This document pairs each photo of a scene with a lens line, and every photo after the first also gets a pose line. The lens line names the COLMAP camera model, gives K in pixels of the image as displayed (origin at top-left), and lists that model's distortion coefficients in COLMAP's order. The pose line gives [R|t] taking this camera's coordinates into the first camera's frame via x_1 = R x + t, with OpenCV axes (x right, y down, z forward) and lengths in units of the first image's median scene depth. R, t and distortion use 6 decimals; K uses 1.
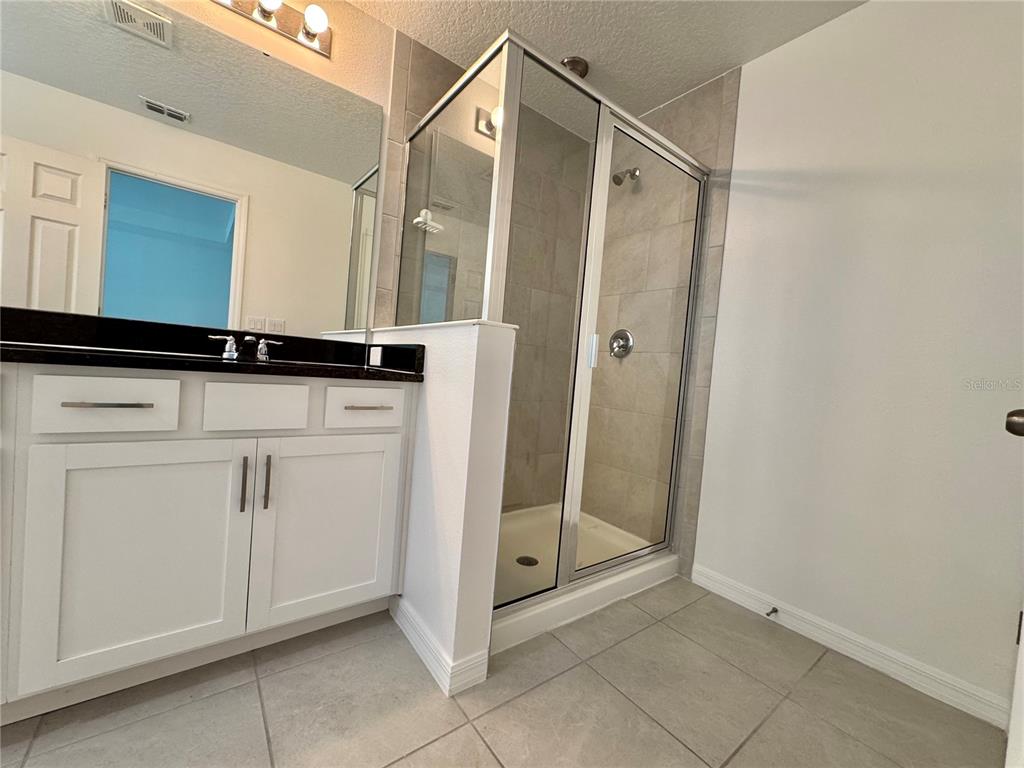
lens RADIAL K [[407.7, 0, 510.8], [0, 407.7, 380.8], [0, 0, 1]] dist [-0.003895, -0.000192]
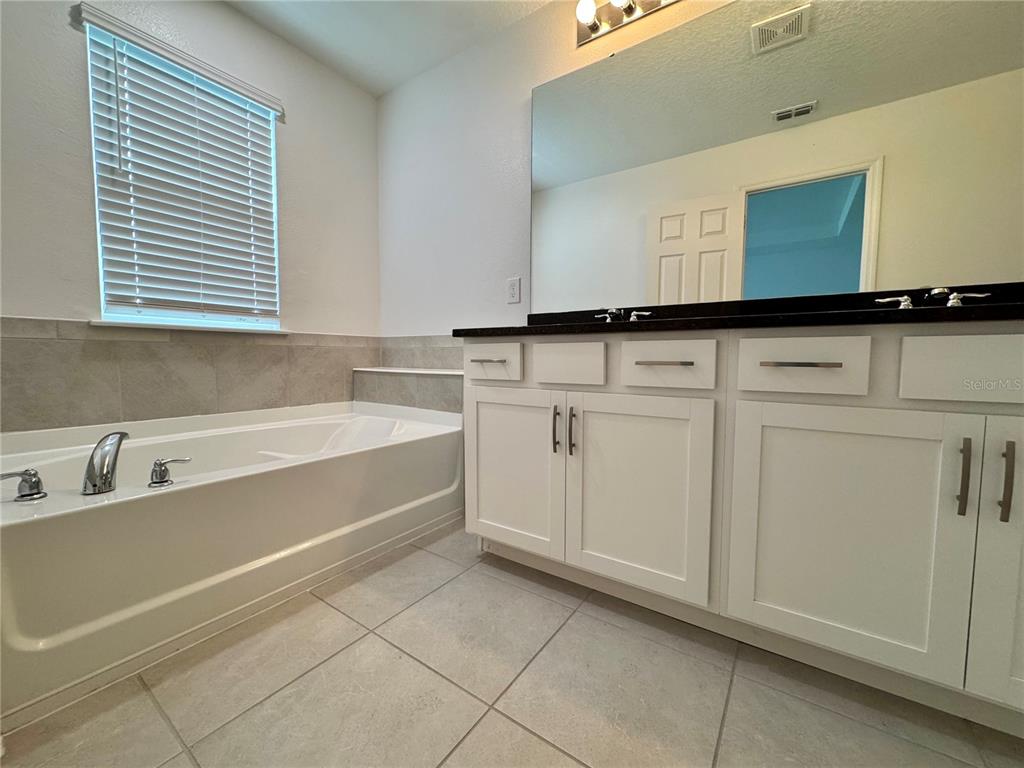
lens RADIAL K [[407.7, 0, 513.3], [0, 407.7, 385.9], [0, 0, 1]] dist [-0.003895, -0.000192]
pose [[0.308219, -0.009852, -0.951264, -0.219751], [-0.008407, 0.999879, -0.013080, 0.108958], [0.951278, 0.012029, 0.308099, 0.031363]]
